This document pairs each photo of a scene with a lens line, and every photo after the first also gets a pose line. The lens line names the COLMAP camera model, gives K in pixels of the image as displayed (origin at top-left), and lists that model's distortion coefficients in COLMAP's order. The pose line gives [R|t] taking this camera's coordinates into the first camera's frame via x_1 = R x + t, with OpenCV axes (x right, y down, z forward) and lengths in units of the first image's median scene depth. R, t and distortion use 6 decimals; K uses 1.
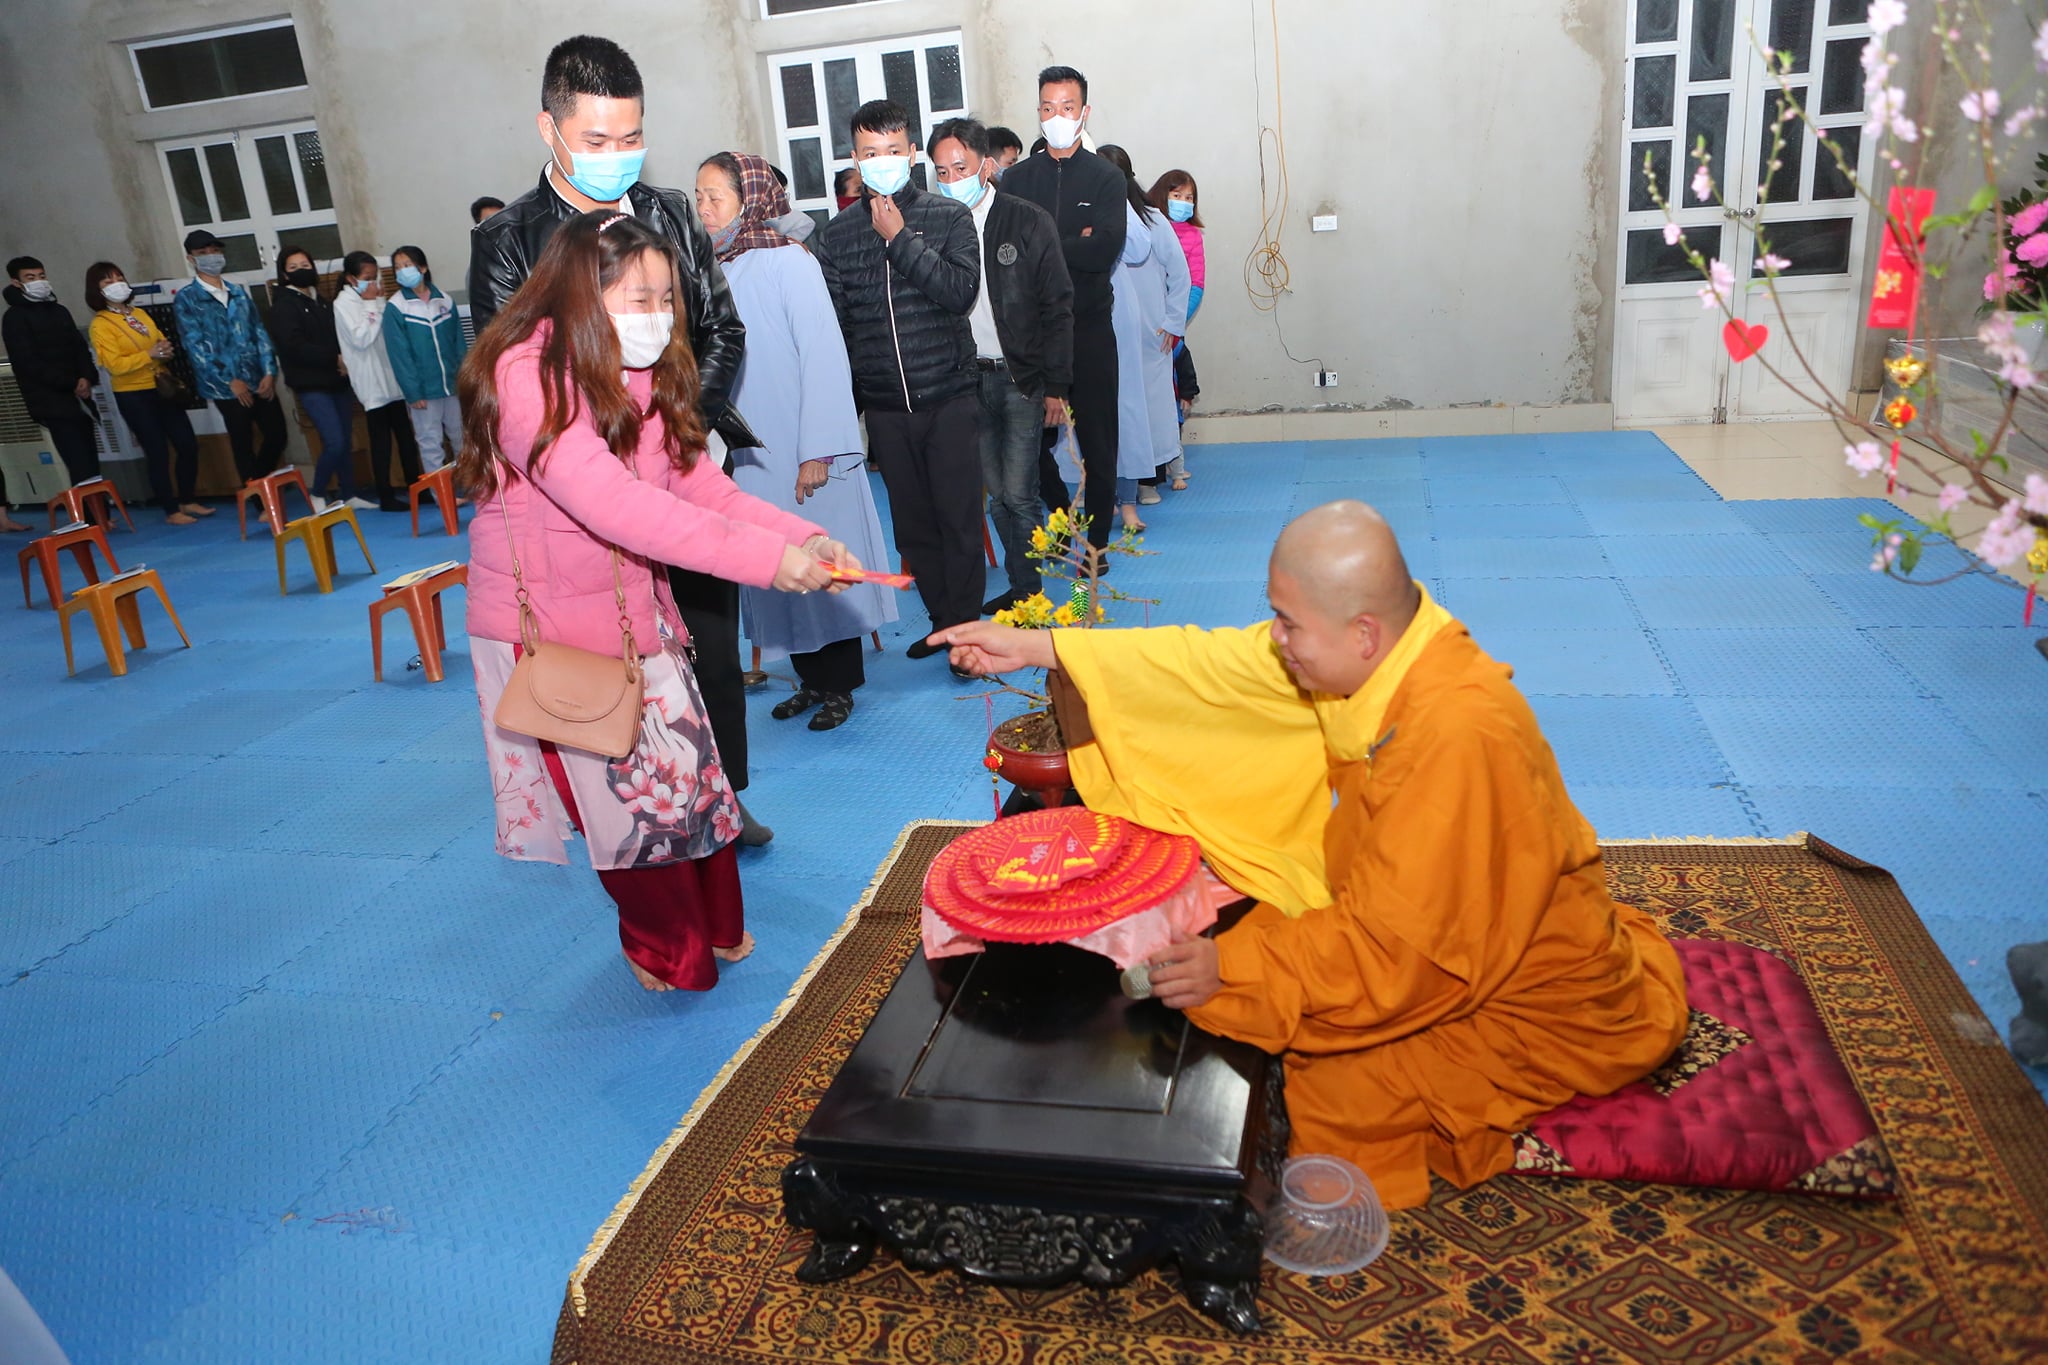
lens RADIAL K [[1409.2, 0, 1023.9], [0, 1409.2, 682.3], [0, 0, 1]] dist [-0.097785, 0.069405]
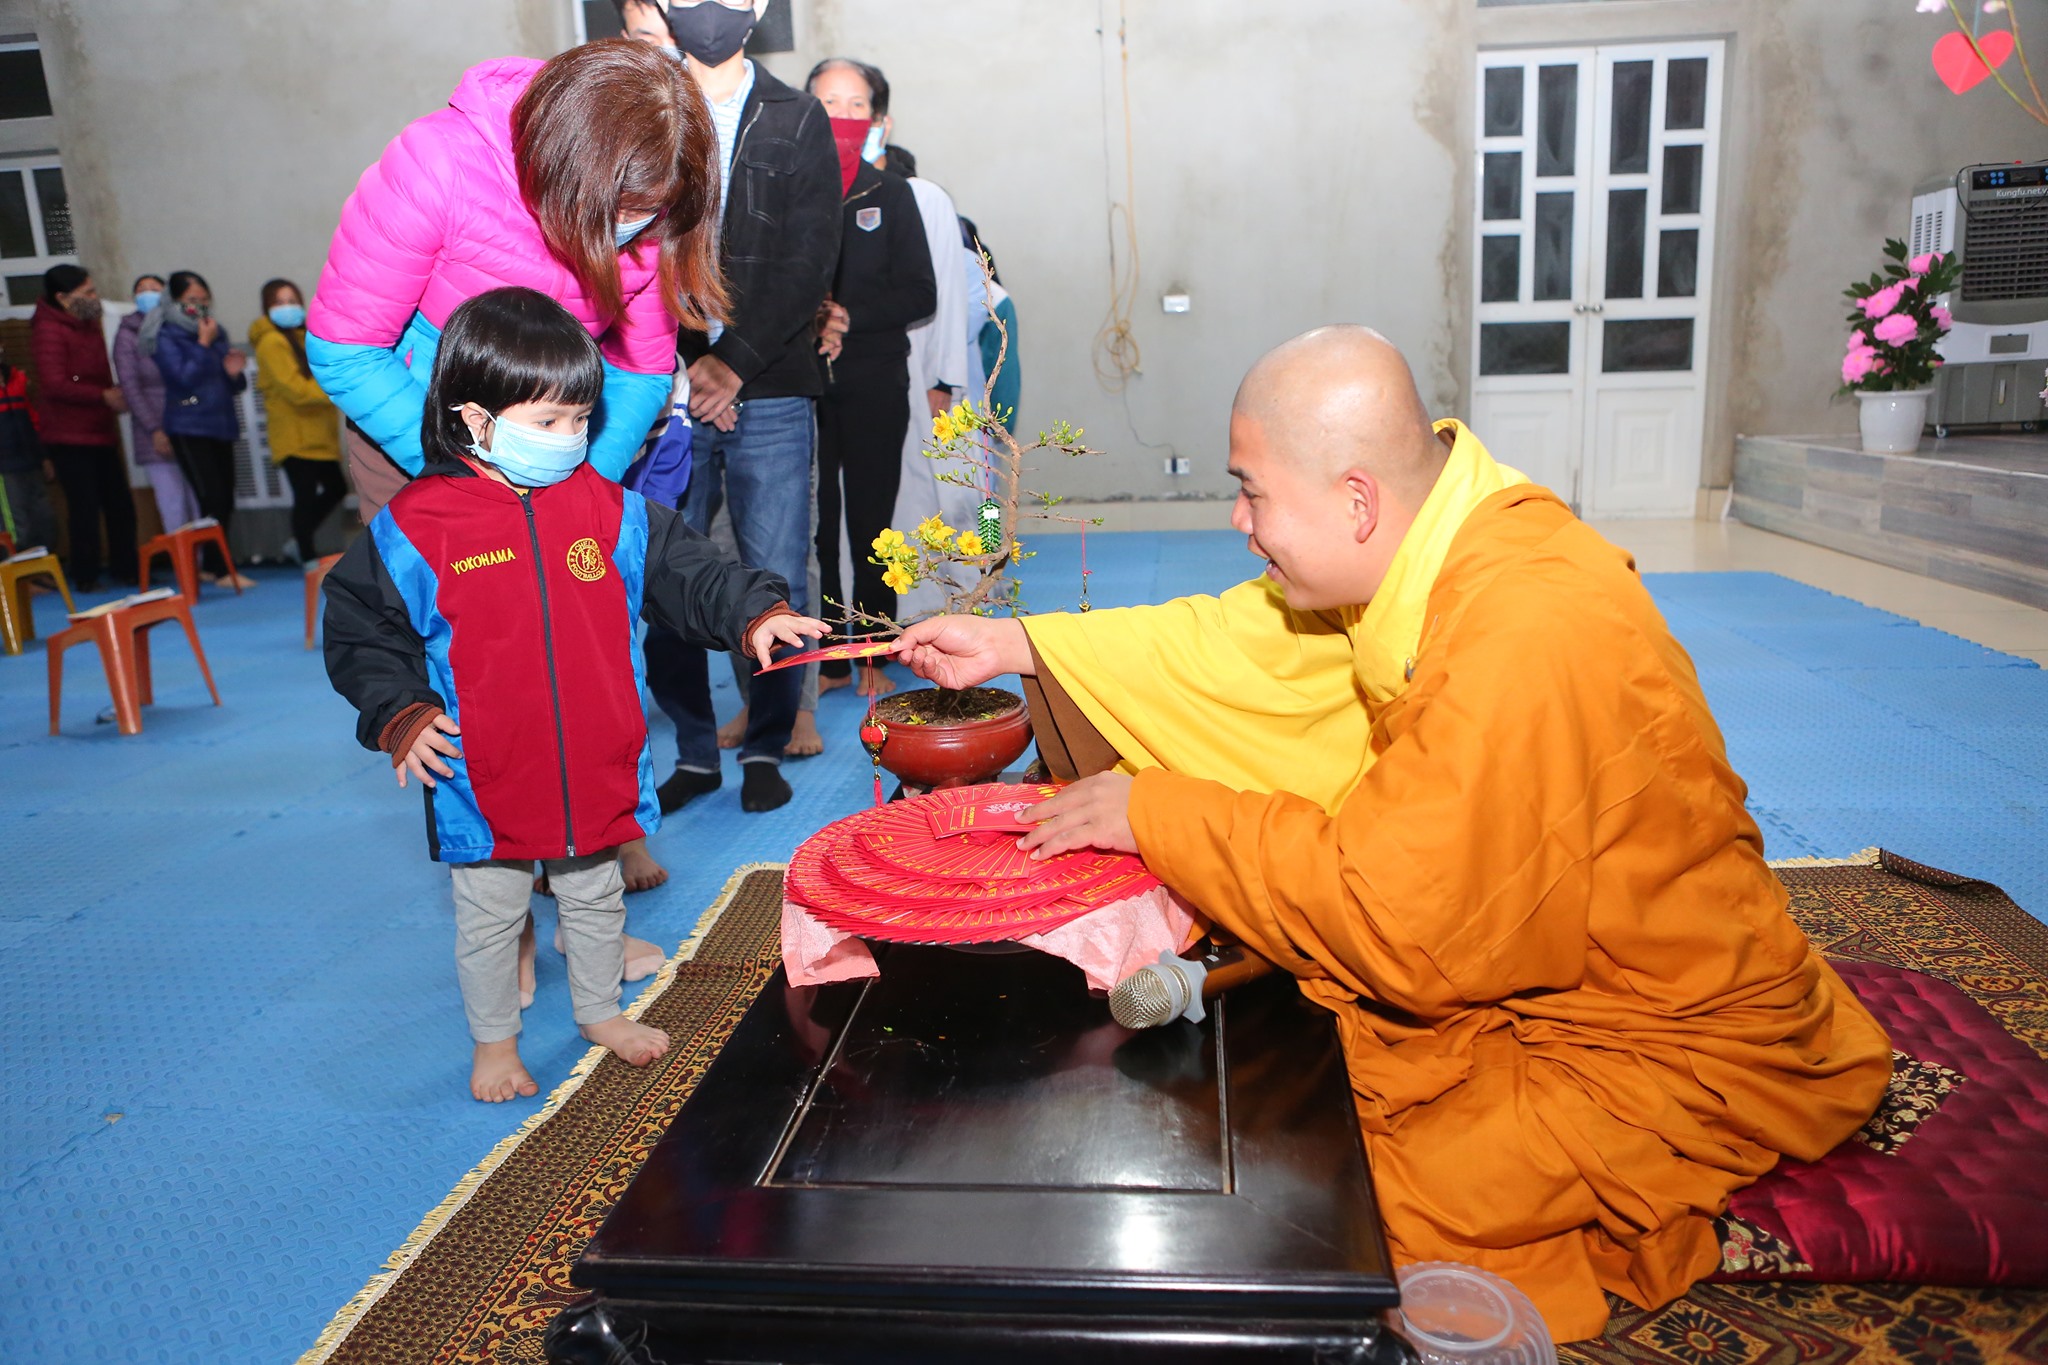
lens RADIAL K [[1409.2, 0, 1024.8], [0, 1409.2, 676.5], [0, 0, 1]] dist [-0.097785, 0.069405]
pose [[0.990463, 0.013810, 0.137086, -0.047437], [0.002532, 0.992972, -0.118325, 0.118422], [-0.137756, 0.117544, 0.983467, 0.301011]]
